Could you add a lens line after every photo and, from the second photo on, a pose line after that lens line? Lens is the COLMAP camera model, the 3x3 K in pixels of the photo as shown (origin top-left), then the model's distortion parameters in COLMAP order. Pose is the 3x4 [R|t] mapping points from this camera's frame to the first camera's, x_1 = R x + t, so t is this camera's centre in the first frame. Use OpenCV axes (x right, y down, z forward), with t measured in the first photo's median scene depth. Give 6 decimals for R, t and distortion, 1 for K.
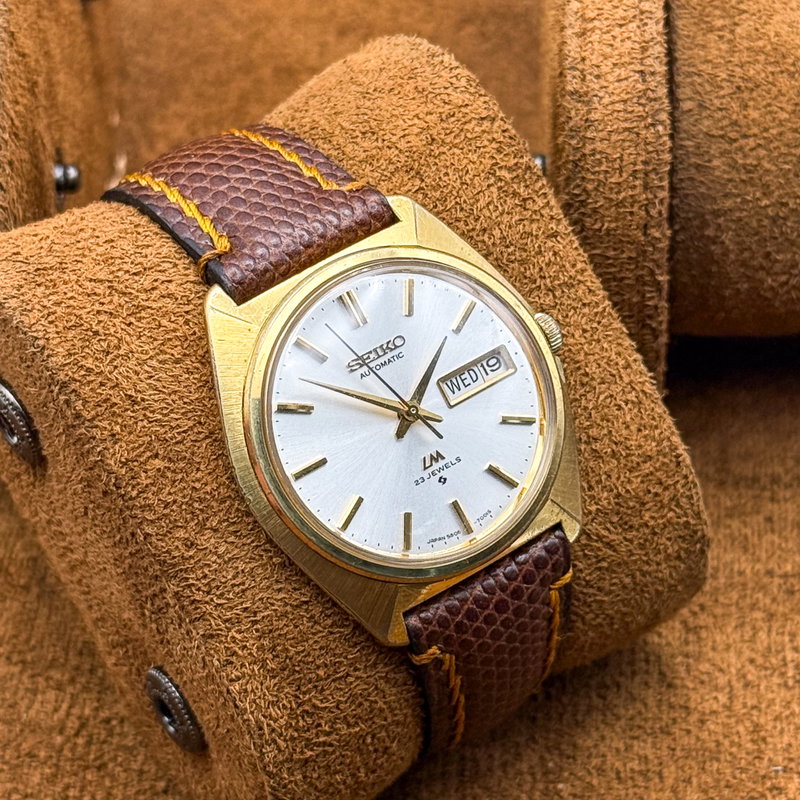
lens RADIAL K [[2635.0, 0, 400.0], [0, 2635.0, 402.0], [0, 0, 1]] dist [0.031157, 0.000000]
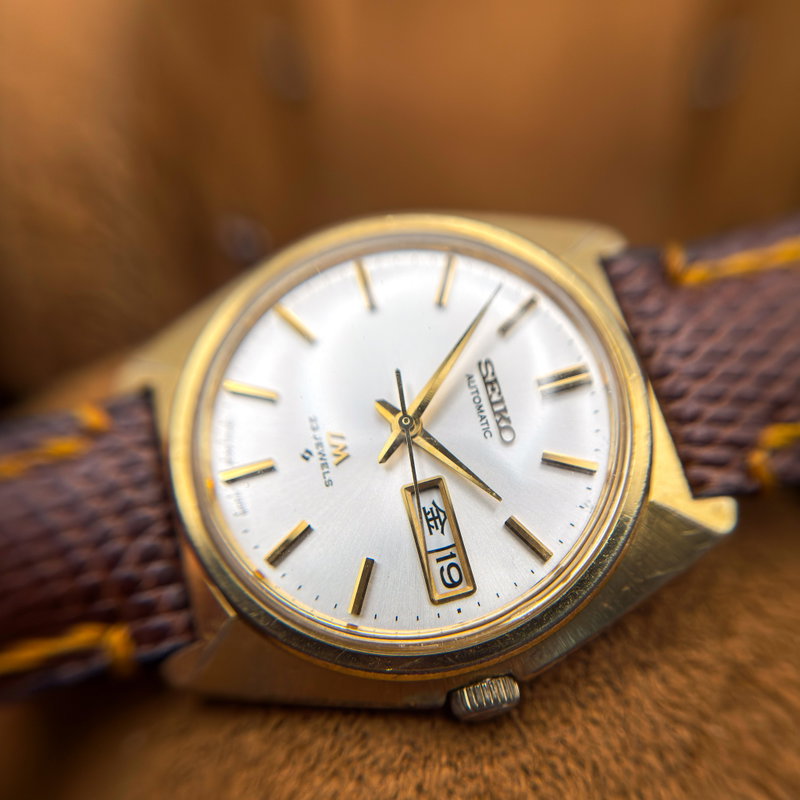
lens RADIAL K [[920.2, 0, 414.9], [0, 920.2, 418.2], [0, 0, 1]] dist [0.653448, 0.000000]
pose [[-0.256104, 0.776039, -0.576346, 0.146133], [-0.959872, -0.133682, 0.246526, -0.059686], [0.114267, 0.616355, 0.779134, 0.790577]]
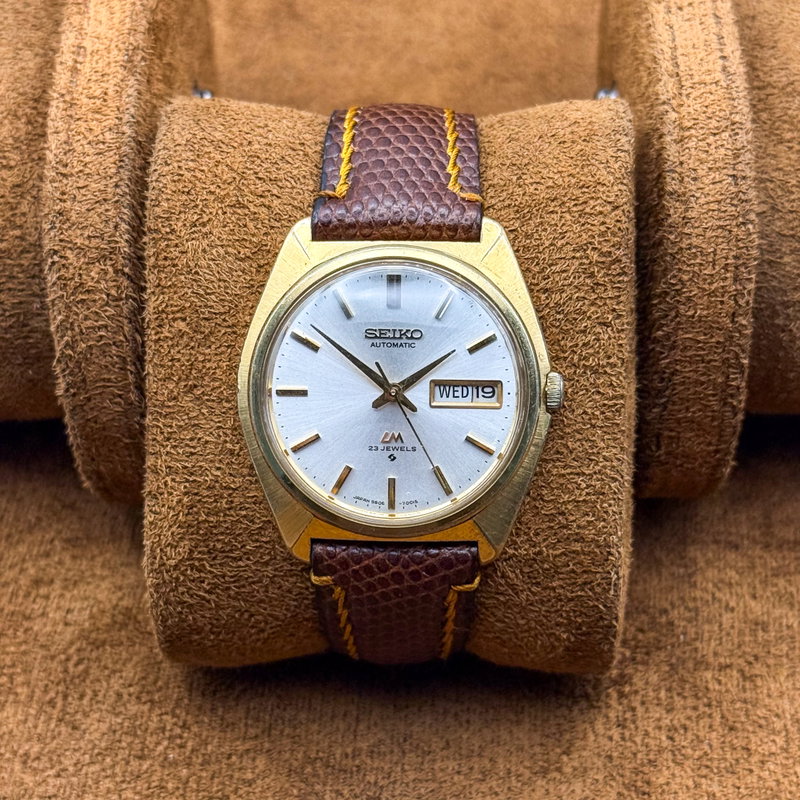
lens RADIAL K [[2075.0, 0, 398.4], [0, 2075.0, 406.3], [0, 0, 1]] dist [0.007344, 0.000000]
pose [[0.784525, 0.506758, -0.357375, 0.335684], [-0.462480, 0.862084, 0.207178, -0.183001], [0.413077, 0.002743, 0.910692, 0.174314]]
